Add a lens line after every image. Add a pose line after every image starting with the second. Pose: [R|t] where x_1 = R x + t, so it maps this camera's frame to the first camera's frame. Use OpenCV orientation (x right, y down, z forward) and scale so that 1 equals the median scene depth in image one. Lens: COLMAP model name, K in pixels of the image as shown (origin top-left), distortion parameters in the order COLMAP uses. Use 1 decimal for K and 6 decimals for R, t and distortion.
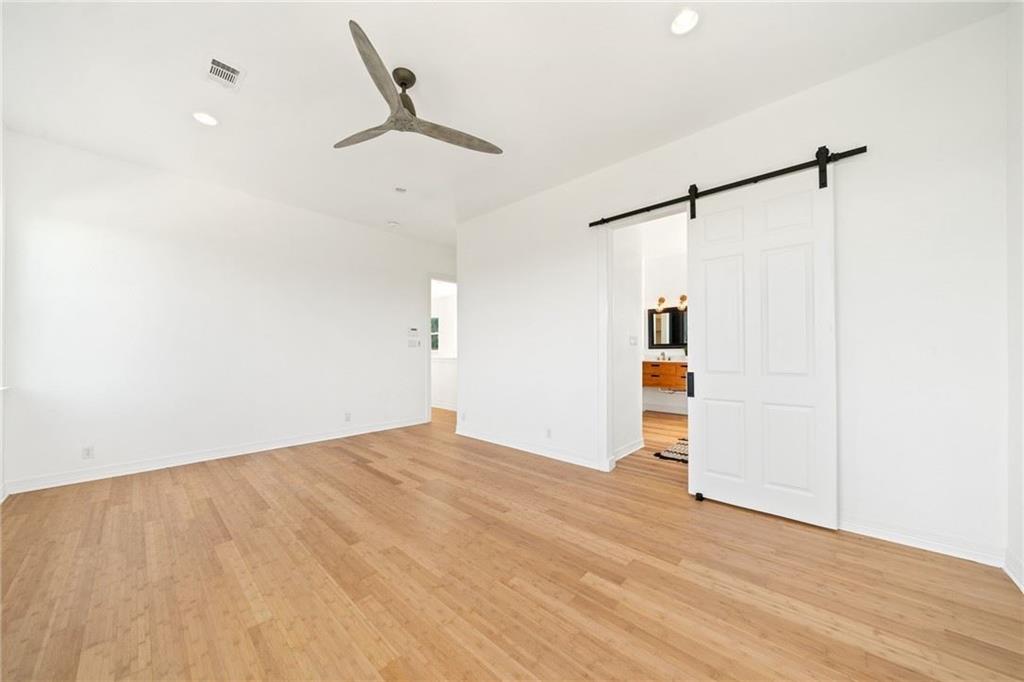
lens RADIAL K [[346.9, 0, 509.9], [0, 346.9, 346.7], [0, 0, 1]] dist [-0.000428, 0.000005]
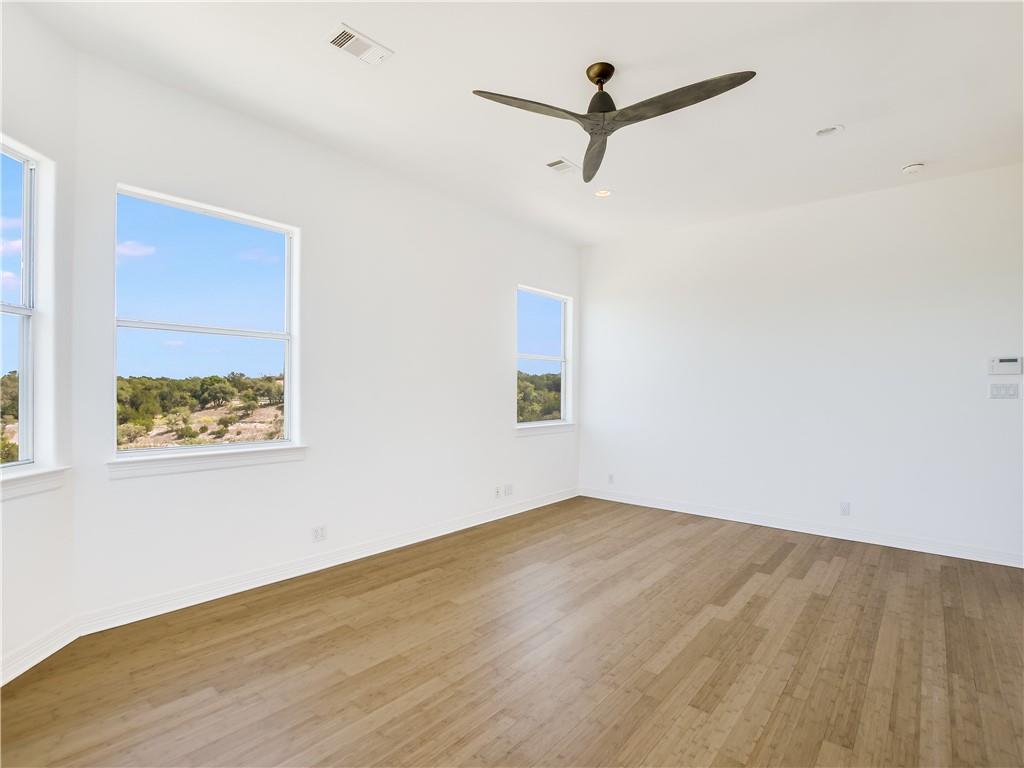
lens RADIAL K [[498.6, 0, 510.2], [0, 498.6, 385.9], [0, 0, 1]] dist [0.002812, 0.000653]
pose [[0.038113, -0.007607, -0.999244, 0.815949], [0.022979, 0.999713, -0.006734, -0.050575], [0.999009, -0.022705, 0.038277, 0.700231]]
